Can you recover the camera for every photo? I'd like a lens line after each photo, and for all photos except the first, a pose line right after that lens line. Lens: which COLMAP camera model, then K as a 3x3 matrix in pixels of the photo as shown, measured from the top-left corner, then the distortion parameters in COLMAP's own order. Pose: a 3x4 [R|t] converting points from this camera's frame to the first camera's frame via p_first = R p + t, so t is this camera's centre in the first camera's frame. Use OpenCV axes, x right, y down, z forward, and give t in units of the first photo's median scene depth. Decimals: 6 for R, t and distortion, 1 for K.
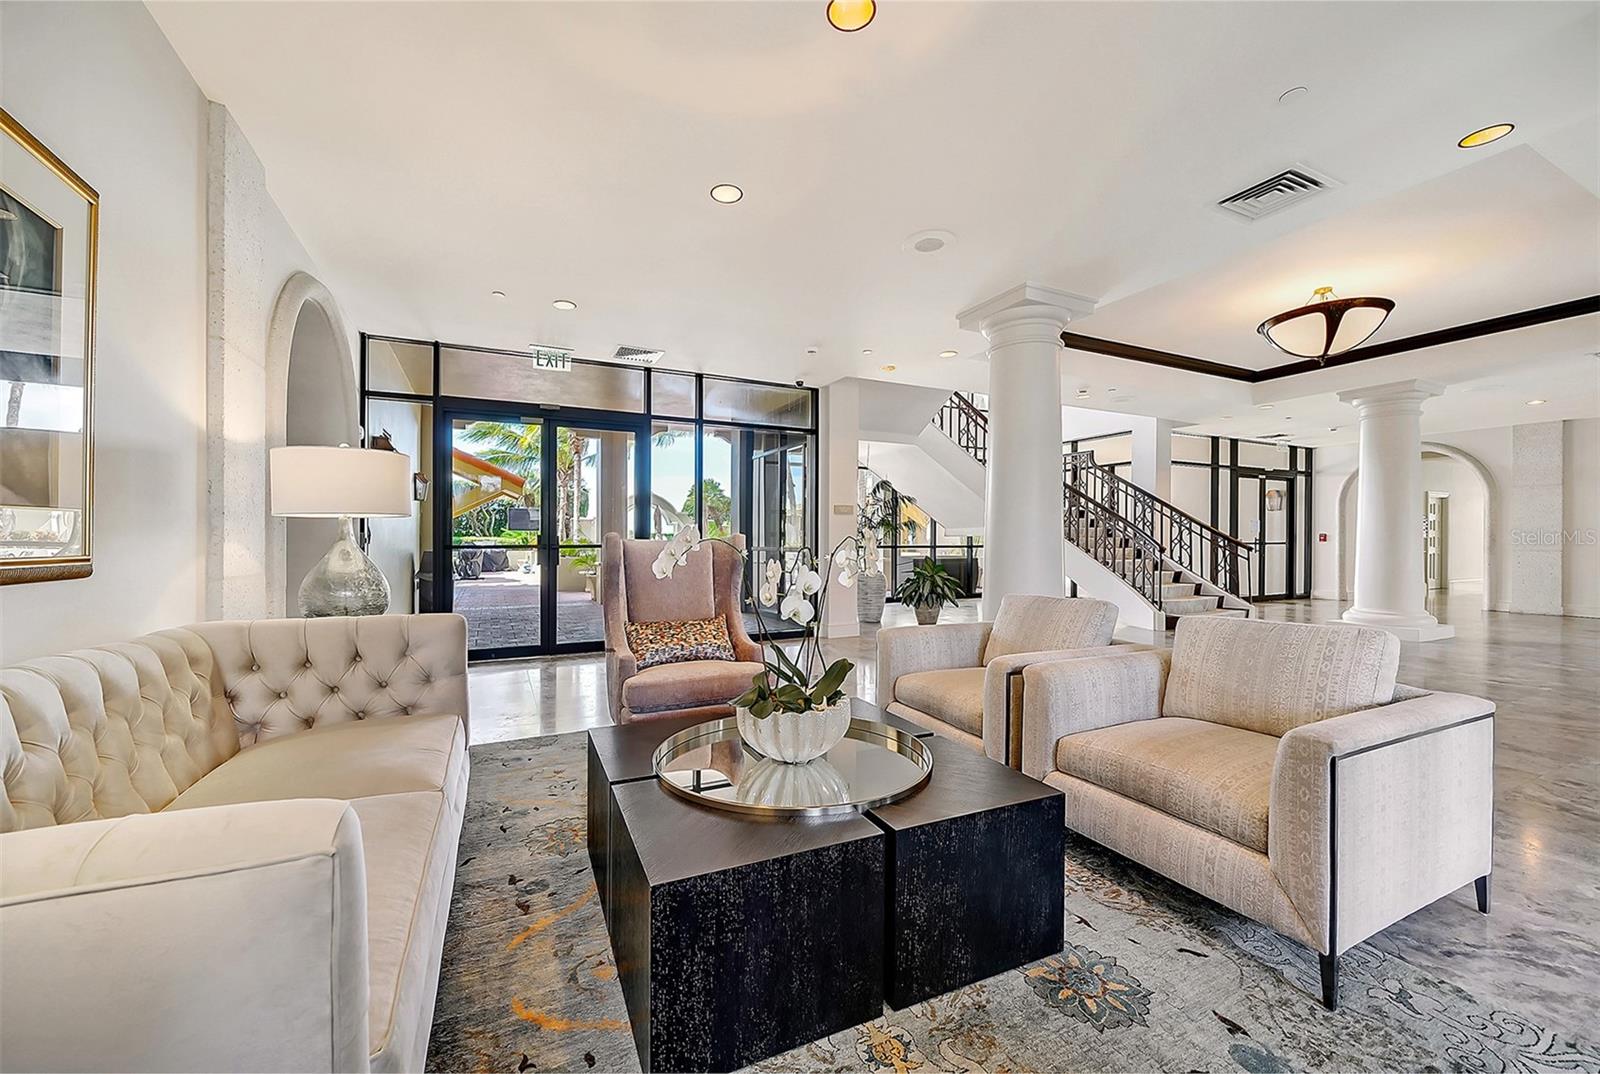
lens RADIAL K [[616.2, 0, 797.7], [0, 616.2, 544.3], [0, 0, 1]] dist [-0.001119, -0.000004]
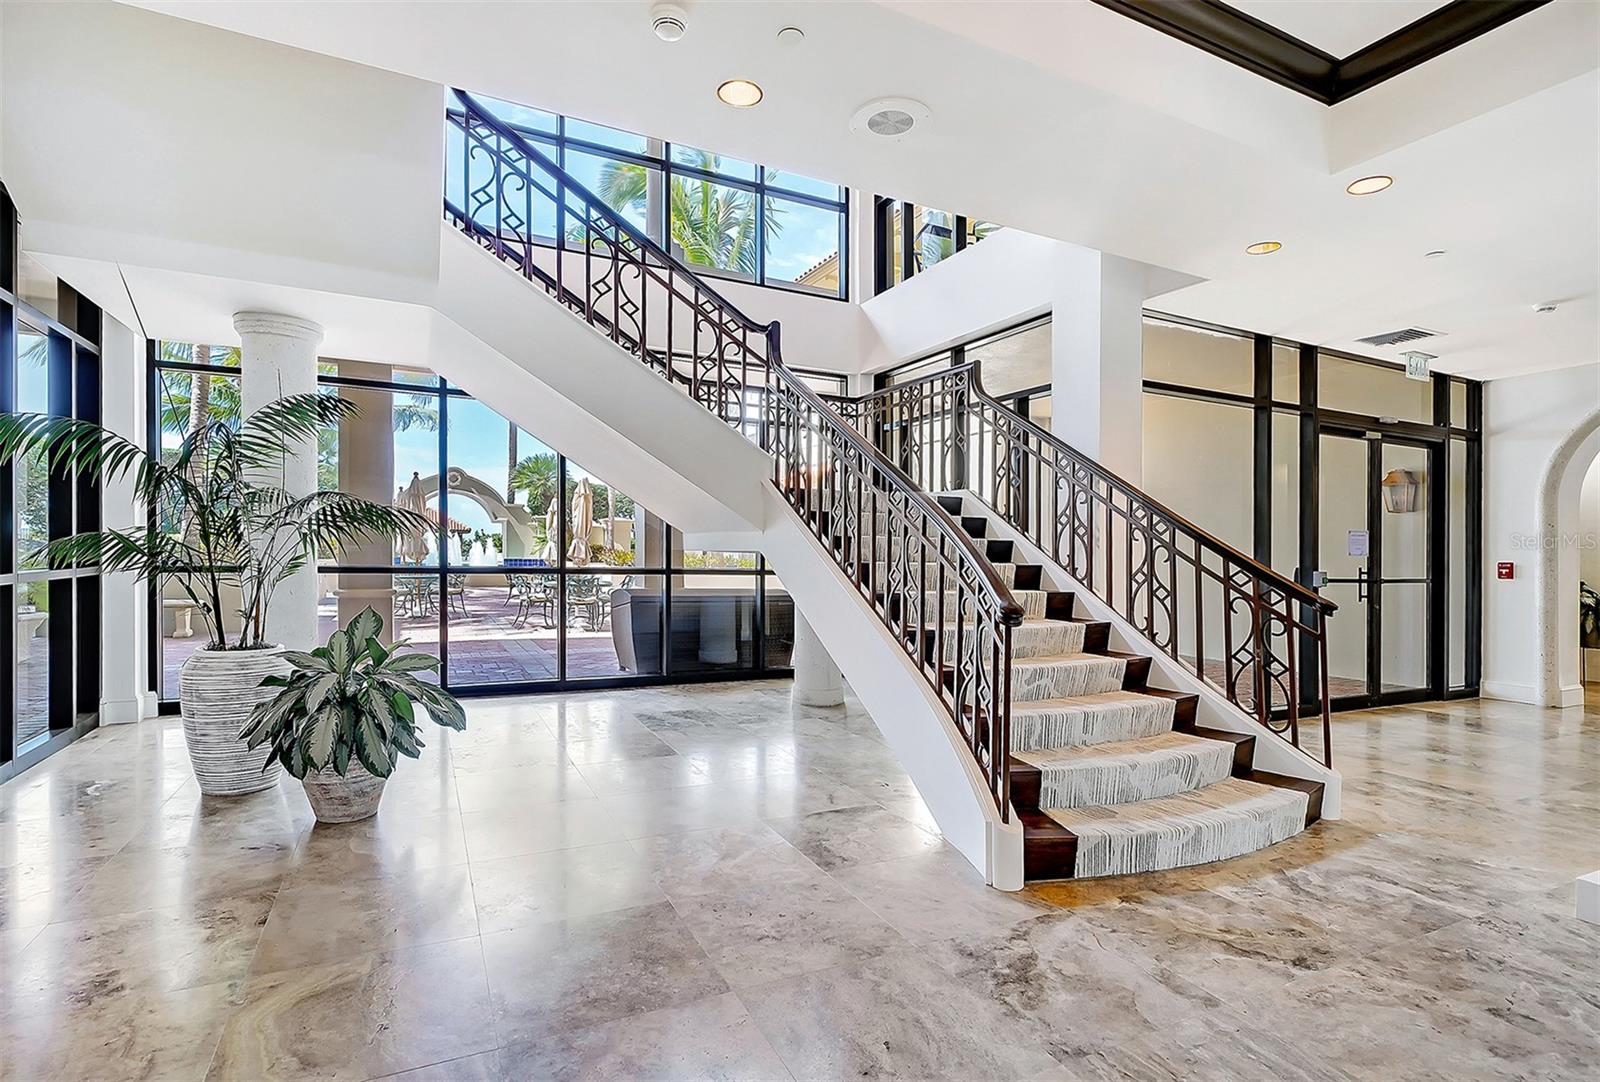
lens RADIAL K [[766.0, 0, 800.6], [0, 766.0, 533.1], [0, 0, 1]] dist [0.002223, 0.000010]
pose [[0.999758, 0.019614, -0.009940, 0.334745], [-0.019910, 0.999331, -0.030688, -0.011409], [0.009331, 0.030878, 0.999480, 0.427393]]
